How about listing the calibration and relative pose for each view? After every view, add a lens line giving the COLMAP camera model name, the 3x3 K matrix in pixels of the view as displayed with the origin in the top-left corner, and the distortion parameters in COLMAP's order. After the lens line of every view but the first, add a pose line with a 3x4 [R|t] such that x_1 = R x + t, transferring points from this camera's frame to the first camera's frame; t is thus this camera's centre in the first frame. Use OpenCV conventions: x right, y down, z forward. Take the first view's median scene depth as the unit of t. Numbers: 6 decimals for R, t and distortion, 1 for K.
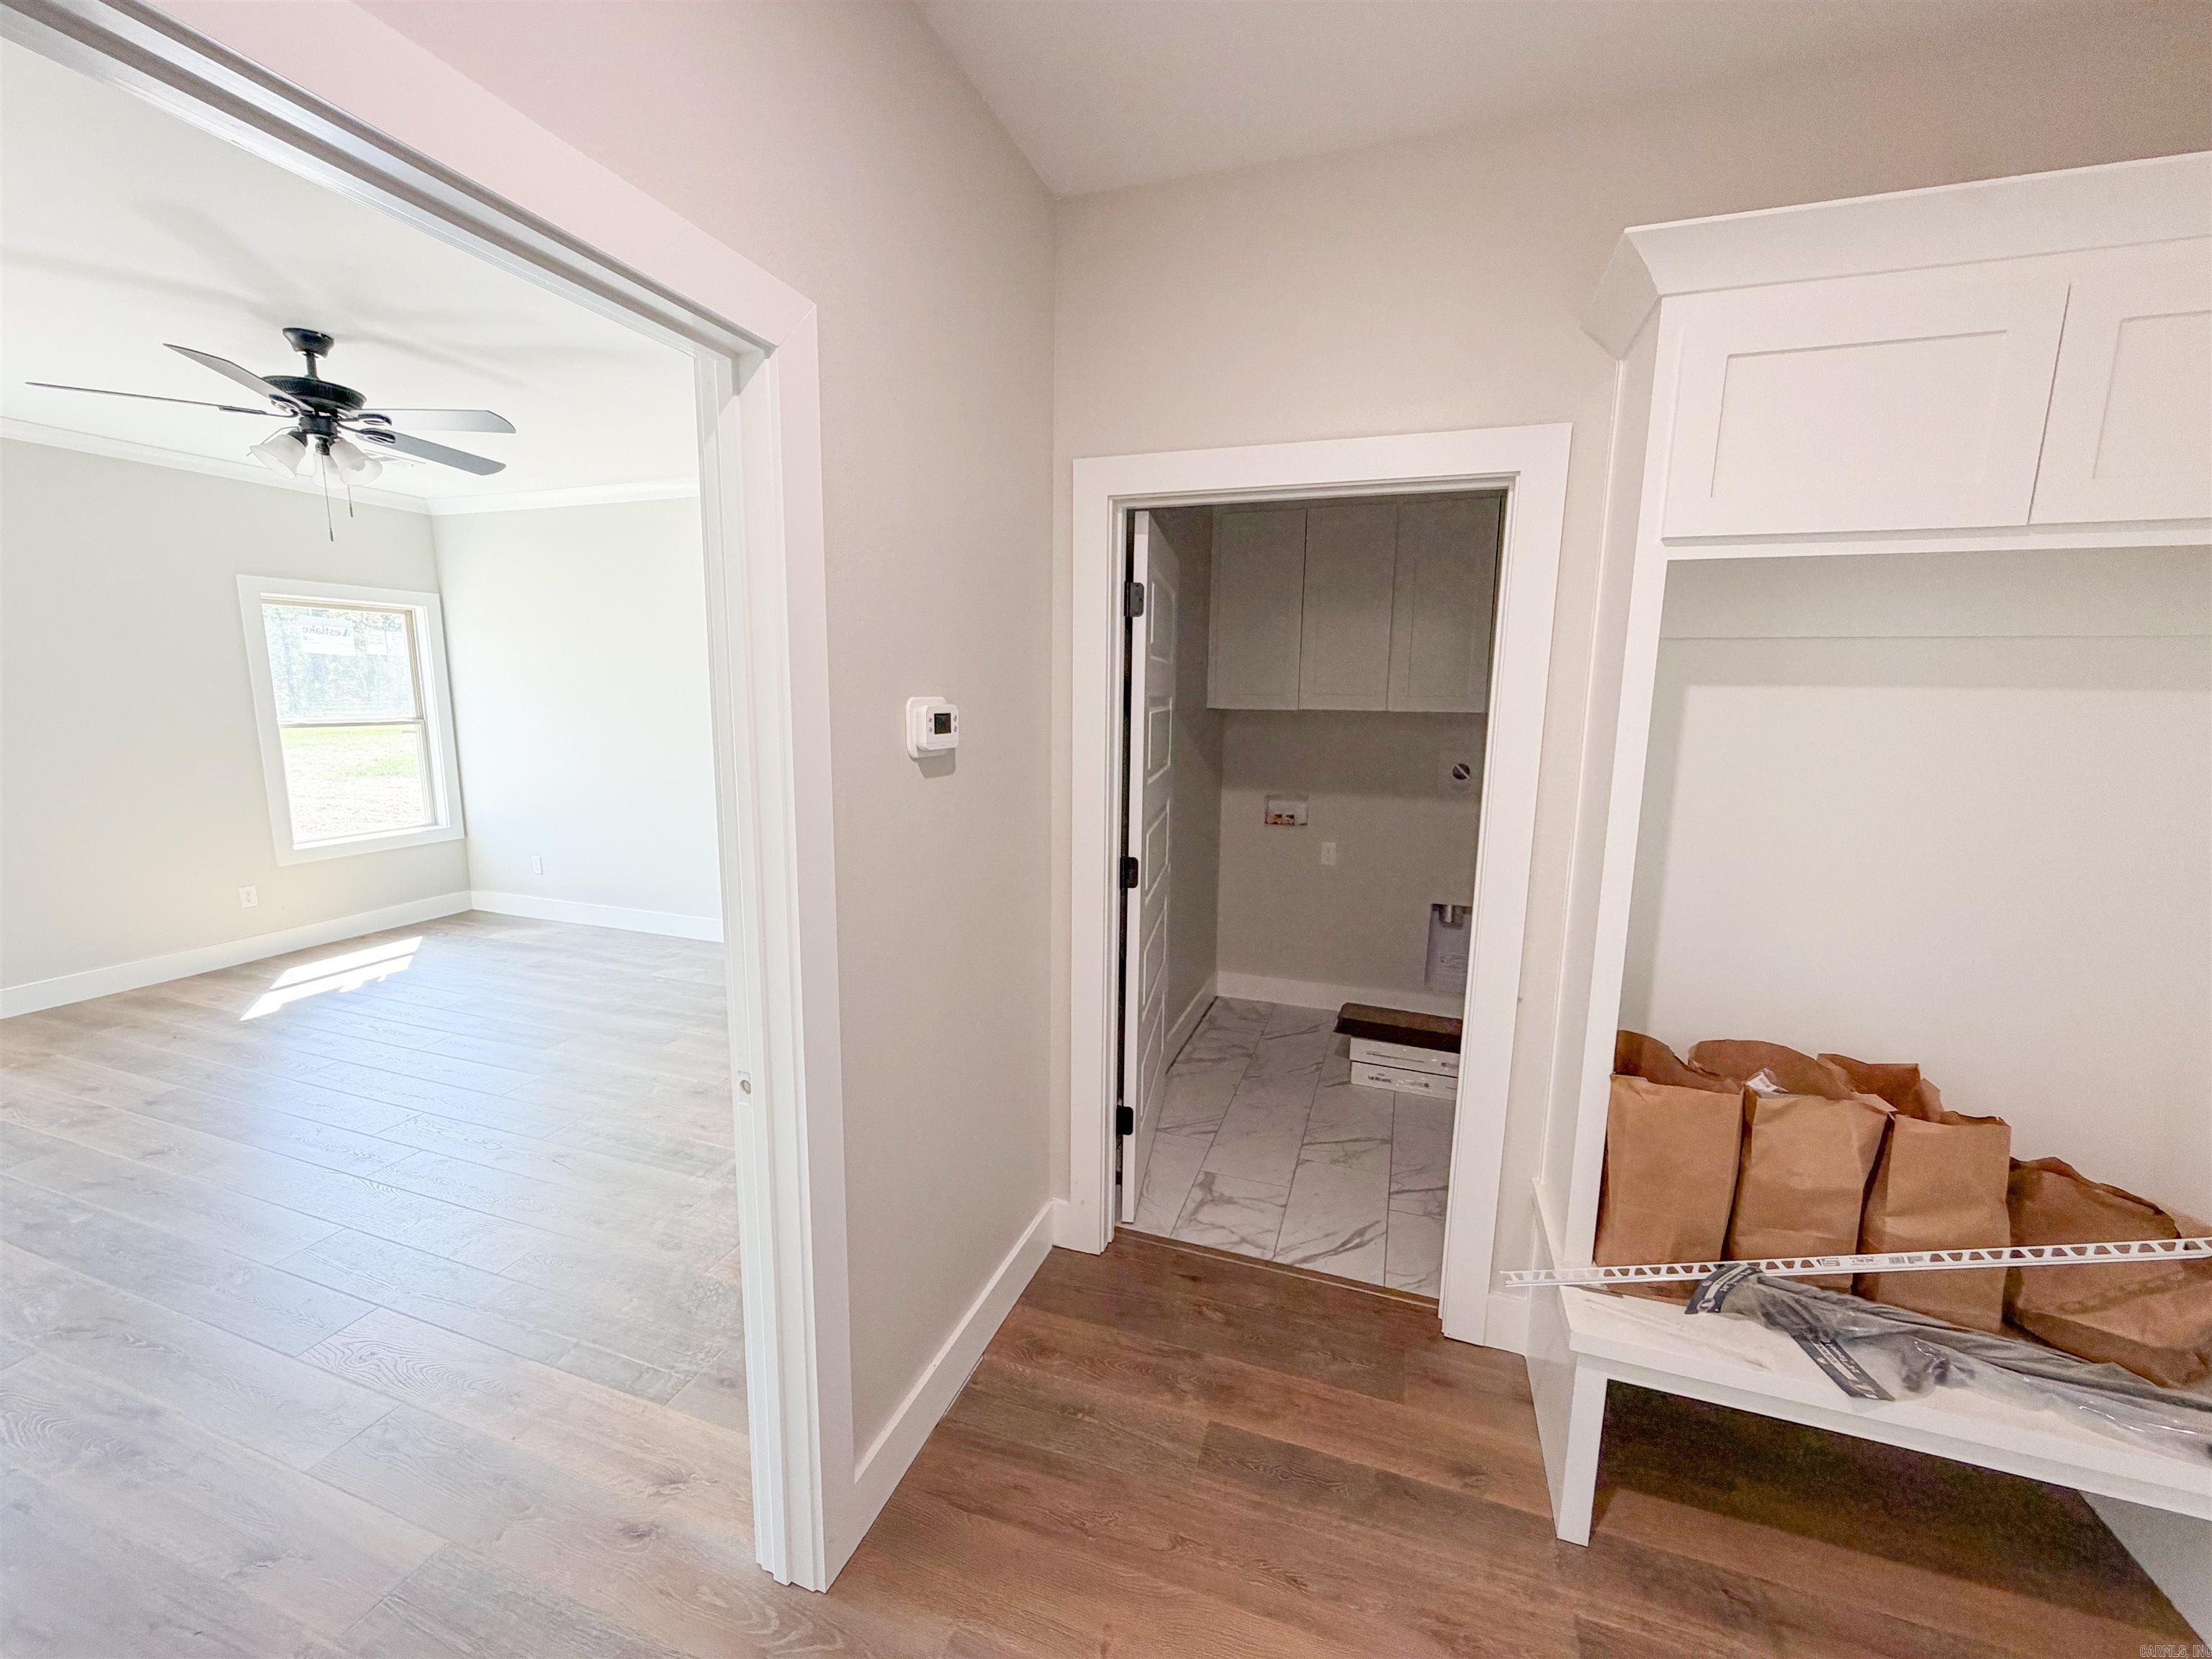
lens RADIAL K [[888.2, 0, 1108.3], [0, 888.2, 833.2], [0, 0, 1]] dist [-0.002549, -0.000031]
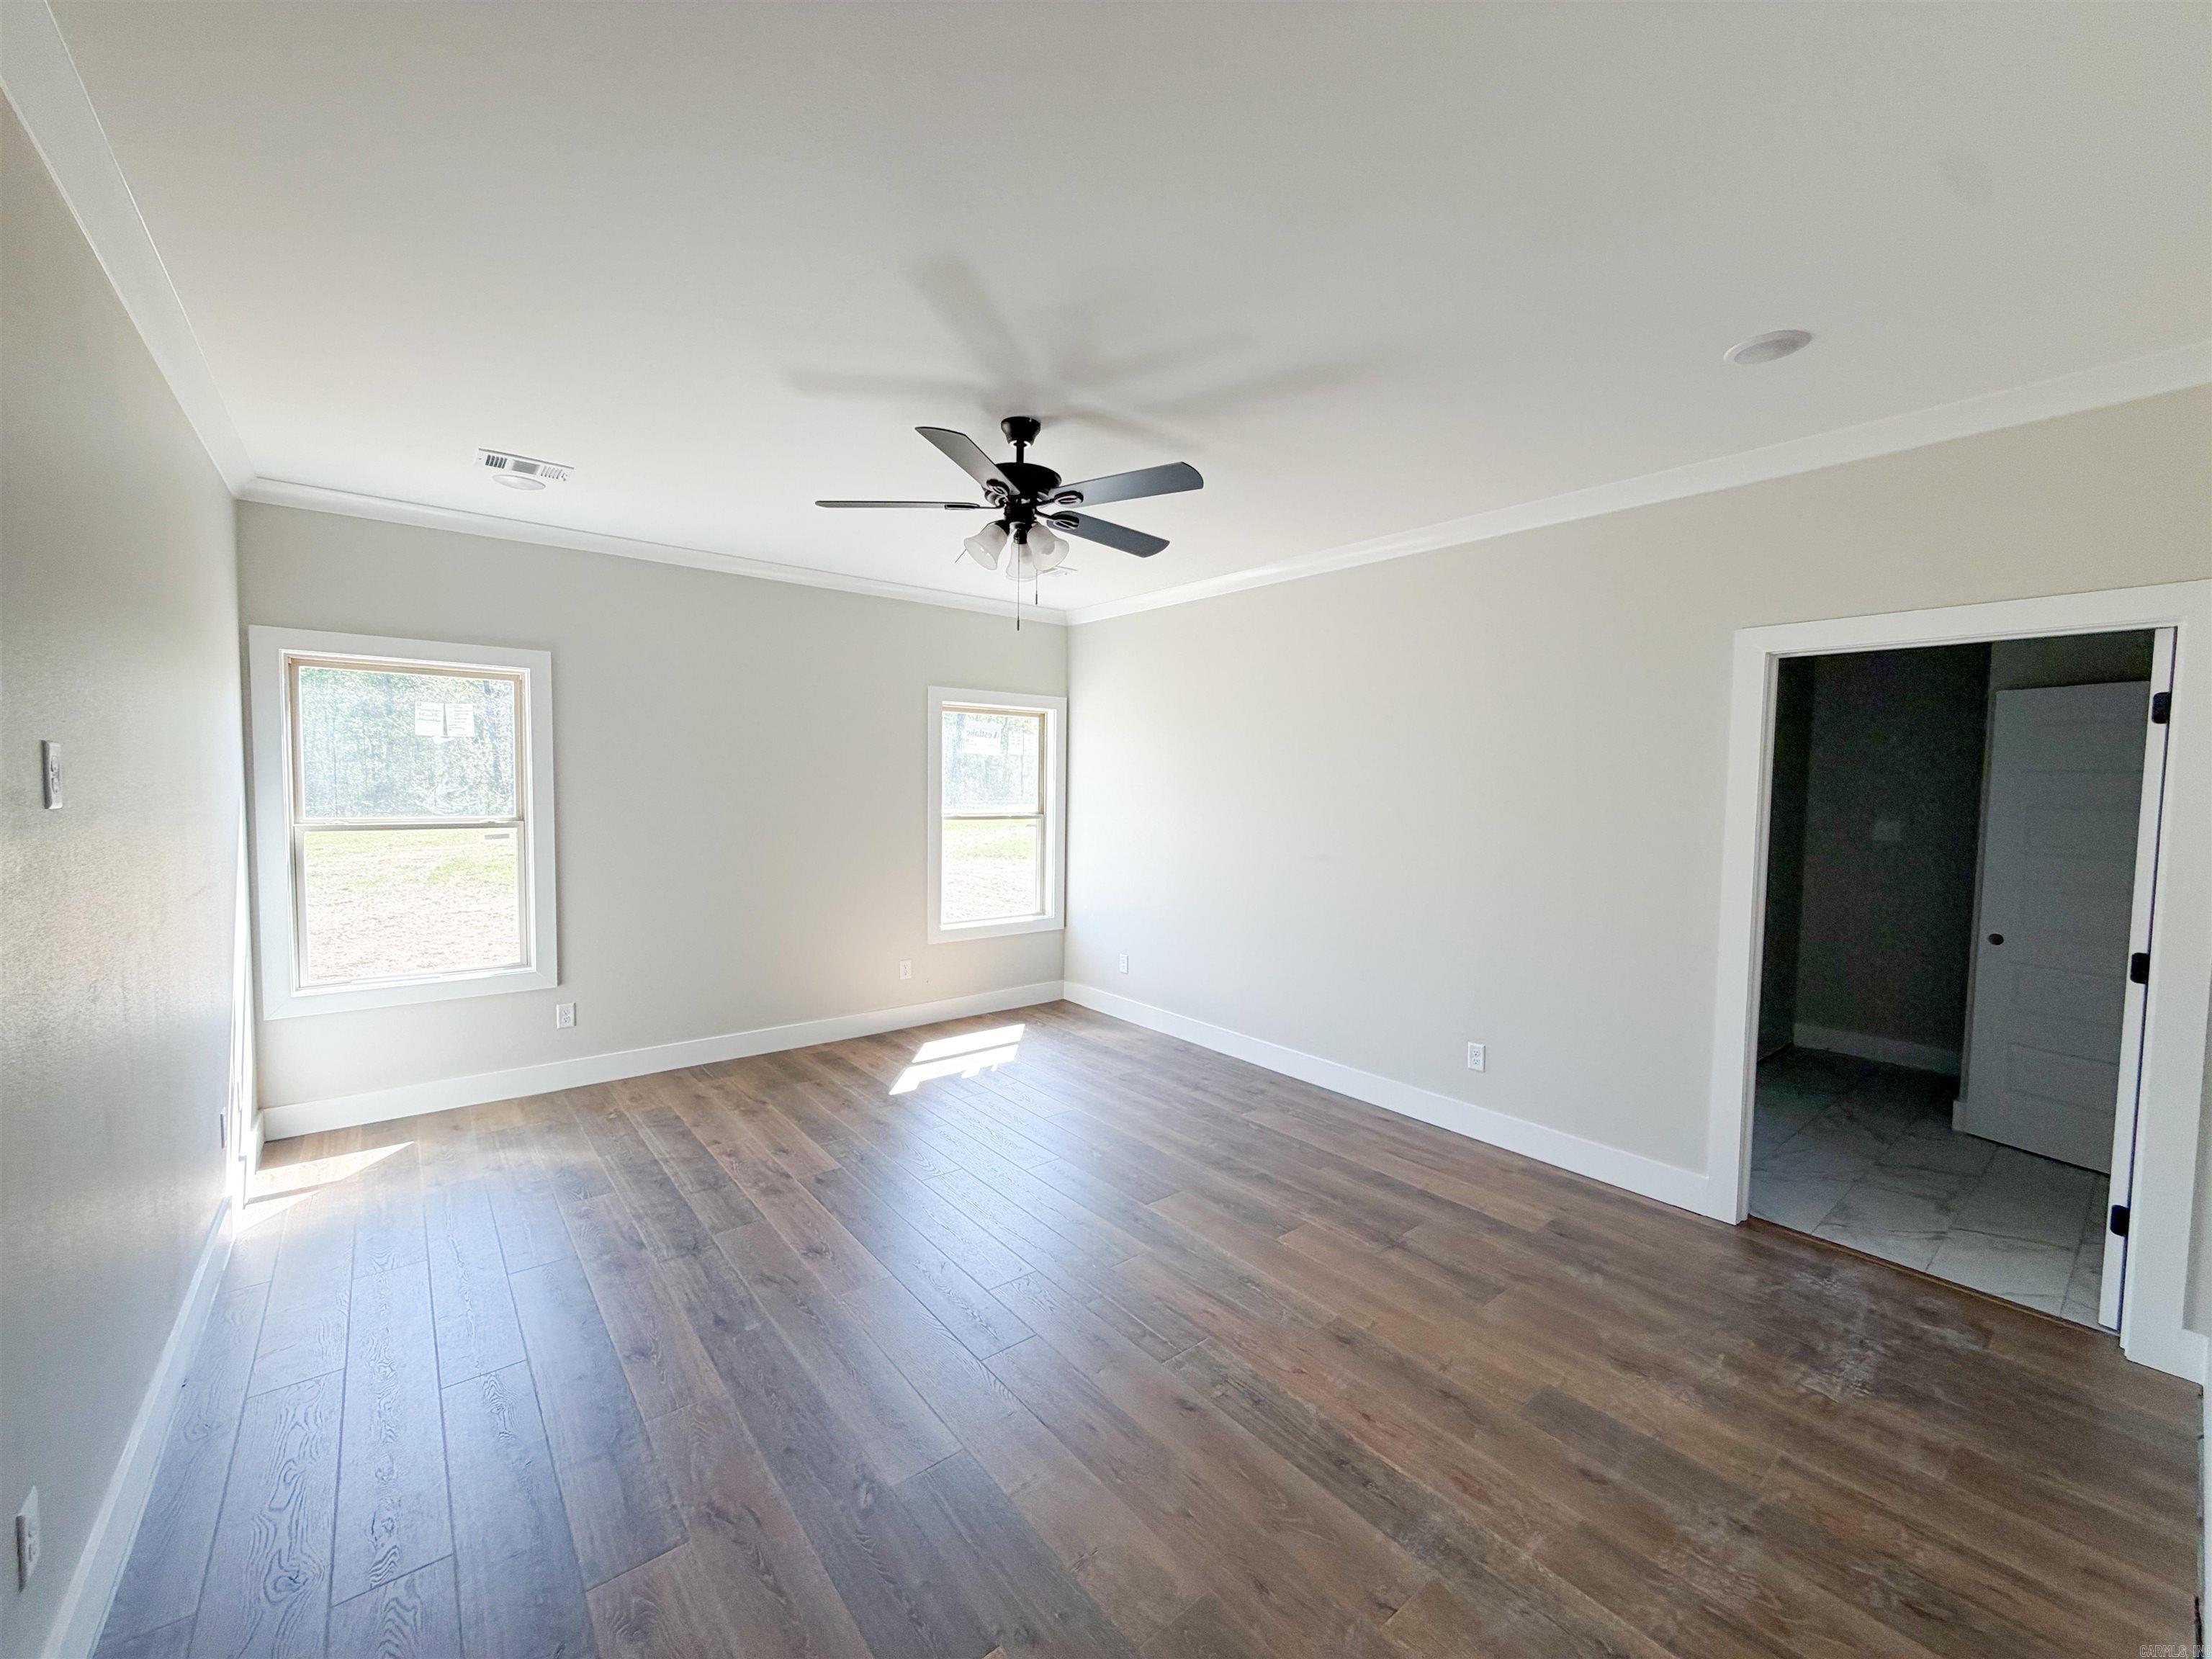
lens RADIAL K [[881.0, 0, 1100.5], [0, 881.0, 829.5], [0, 0, 1]] dist [0.000078, -0.000348]
pose [[0.850932, 0.027701, -0.524545, -0.215348], [-0.086080, 0.992462, -0.087231, -0.032383], [0.518174, 0.119381, 0.846902, 0.195878]]
